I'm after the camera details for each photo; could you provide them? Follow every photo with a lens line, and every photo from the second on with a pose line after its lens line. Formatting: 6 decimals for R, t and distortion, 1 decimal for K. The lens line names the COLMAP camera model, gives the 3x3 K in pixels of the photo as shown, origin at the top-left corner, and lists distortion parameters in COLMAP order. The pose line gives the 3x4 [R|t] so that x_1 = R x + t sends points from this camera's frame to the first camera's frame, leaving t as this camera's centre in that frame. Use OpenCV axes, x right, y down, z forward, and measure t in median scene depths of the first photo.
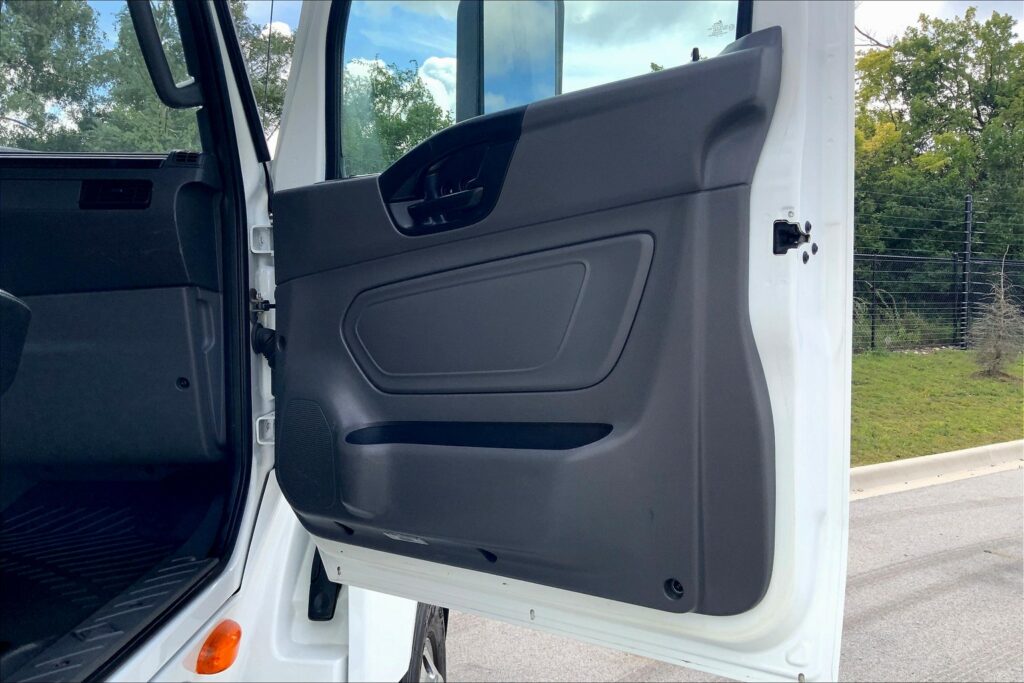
lens RADIAL K [[837.7, 0, 511.9], [0, 837.7, 342.1], [0, 0, 1]] dist [0.074012, -0.158942]
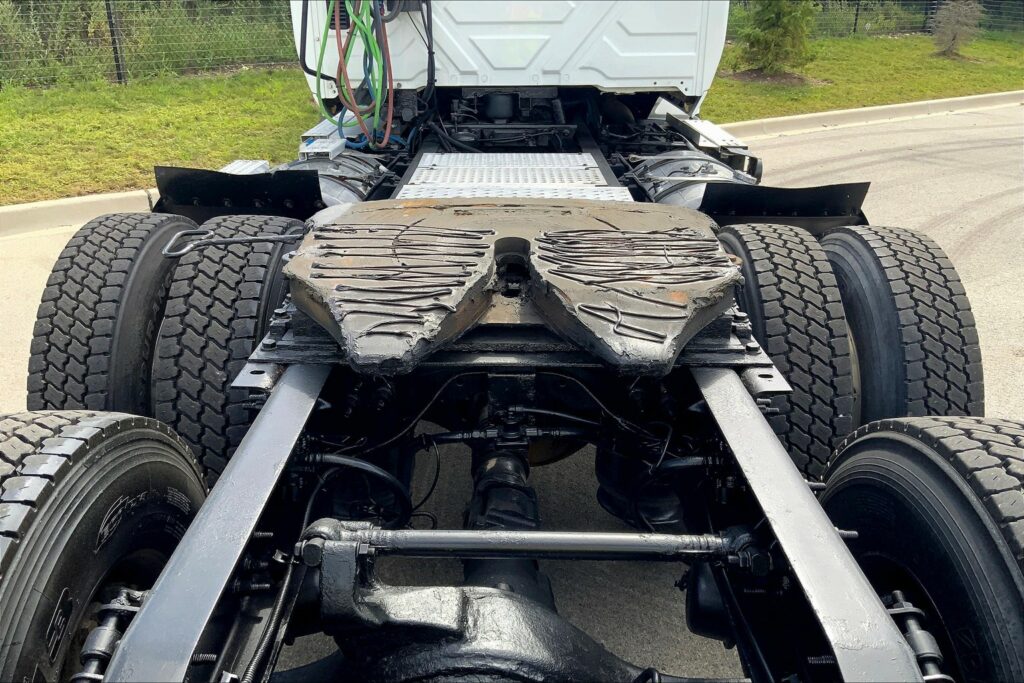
lens RADIAL K [[837.7, 0, 518.2], [0, 837.7, 339.6], [0, 0, 1]] dist [0.074012, -0.158942]
pose [[0.998887, -0.018512, 0.043378, -0.112656], [0.002906, 0.942162, 0.335146, 0.016439], [-0.047073, -0.334647, 0.941167, -0.258634]]
